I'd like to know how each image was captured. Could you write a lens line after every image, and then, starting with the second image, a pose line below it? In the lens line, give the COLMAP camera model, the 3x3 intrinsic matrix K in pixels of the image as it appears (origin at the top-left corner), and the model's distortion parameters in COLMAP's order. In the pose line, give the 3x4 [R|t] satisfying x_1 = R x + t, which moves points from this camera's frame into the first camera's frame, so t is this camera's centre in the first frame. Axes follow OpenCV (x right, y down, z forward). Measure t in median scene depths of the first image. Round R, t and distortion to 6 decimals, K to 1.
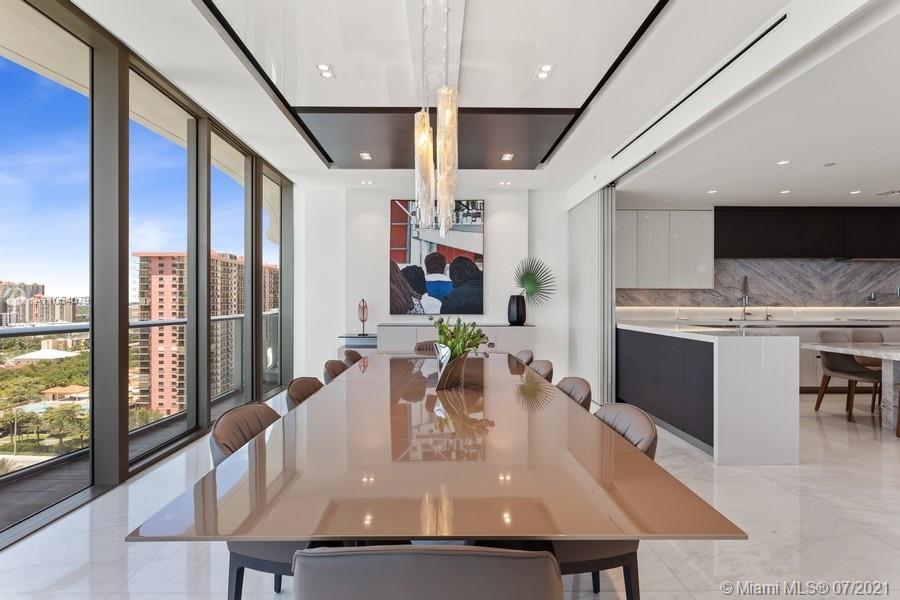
lens RADIAL K [[442.8, 0, 450.0], [0, 442.8, 300.0], [0, 0, 1]] dist [0.007627, -0.000295]
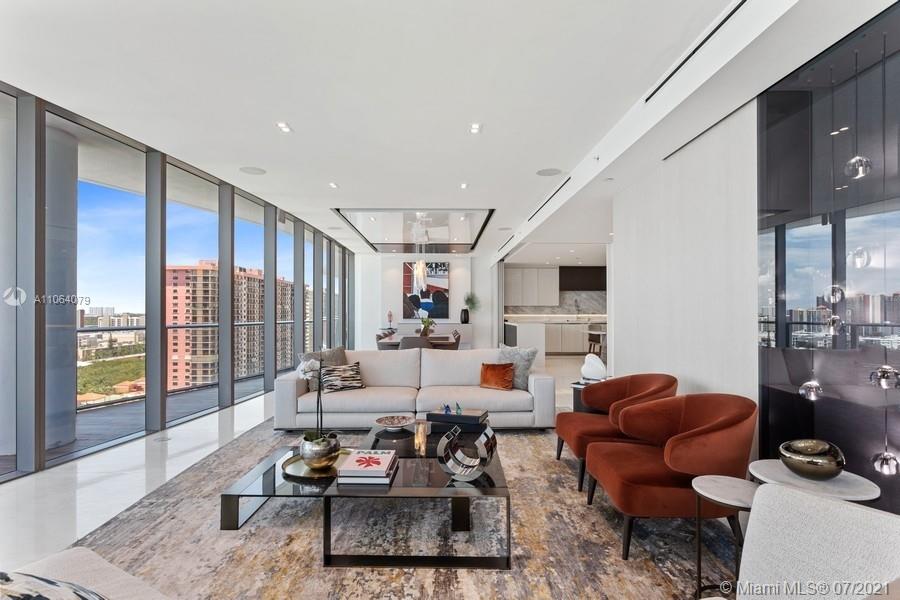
lens RADIAL K [[442.8, 0, 450.0], [0, 442.8, 300.0], [0, 0, 1]] dist [0.007627, -0.000295]
pose [[0.999984, -0.002554, -0.005054, 0.092171], [0.002437, 0.999733, -0.022971, -0.005680], [0.005112, 0.022958, 0.999723, -1.051553]]
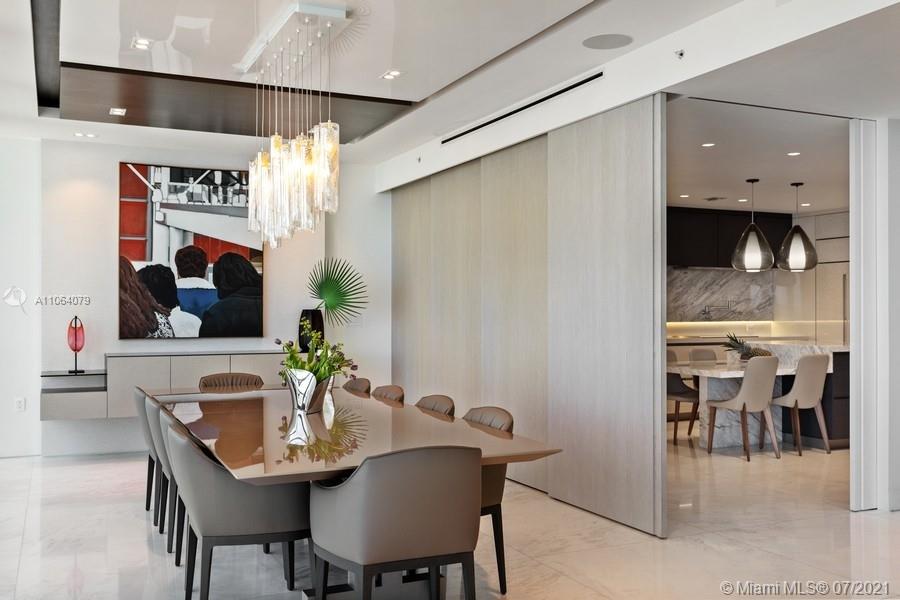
lens RADIAL K [[841.7, 0, 450.0], [0, 841.7, 300.0], [0, 0, 1]] dist [0.004576, 0.002417]
pose [[0.915581, 0.002727, 0.402125, -0.187218], [0.001063, 0.999957, -0.009201, -0.013018], [-0.402133, 0.008852, 0.915539, -0.324060]]
